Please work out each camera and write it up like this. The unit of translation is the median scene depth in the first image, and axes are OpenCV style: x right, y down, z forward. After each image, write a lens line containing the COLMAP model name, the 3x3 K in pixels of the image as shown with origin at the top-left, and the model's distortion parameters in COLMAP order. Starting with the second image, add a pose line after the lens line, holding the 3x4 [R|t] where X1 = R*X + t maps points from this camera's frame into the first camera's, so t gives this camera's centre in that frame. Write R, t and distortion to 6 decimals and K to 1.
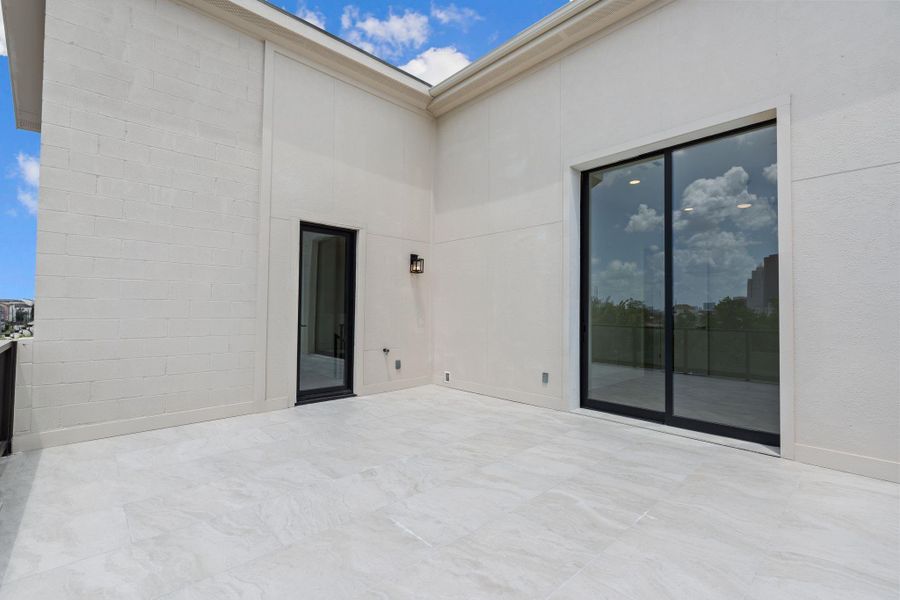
lens RADIAL K [[402.3, 0, 450.0], [0, 402.3, 300.0], [0, 0, 1]] dist [-0.000947, 0.000377]
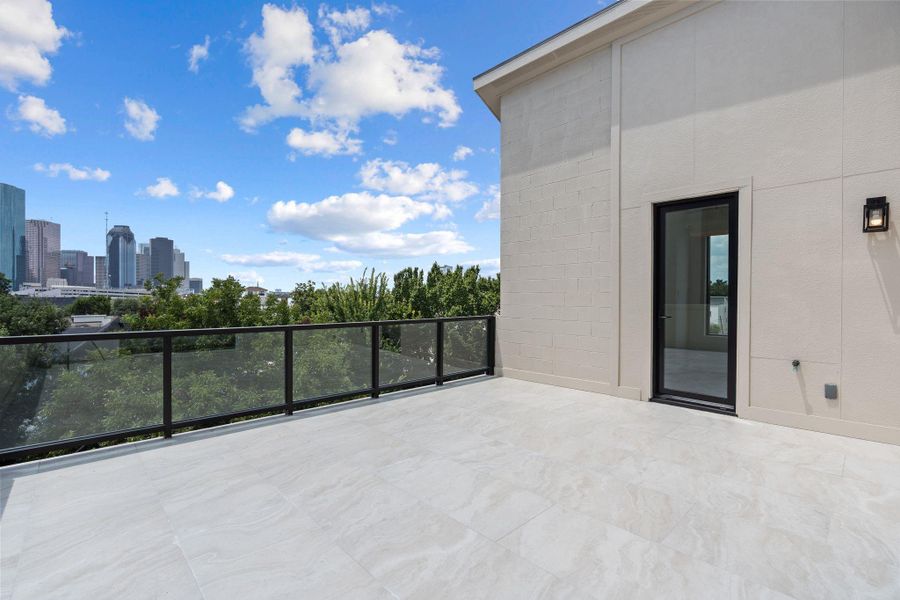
lens RADIAL K [[402.3, 0, 450.0], [0, 402.3, 300.0], [0, 0, 1]] dist [-0.000947, 0.000377]
pose [[0.014866, -0.002392, -0.999887, 0.872129], [0.019688, 0.999804, -0.002099, 0.028759], [0.999696, -0.019655, 0.014910, 0.819477]]
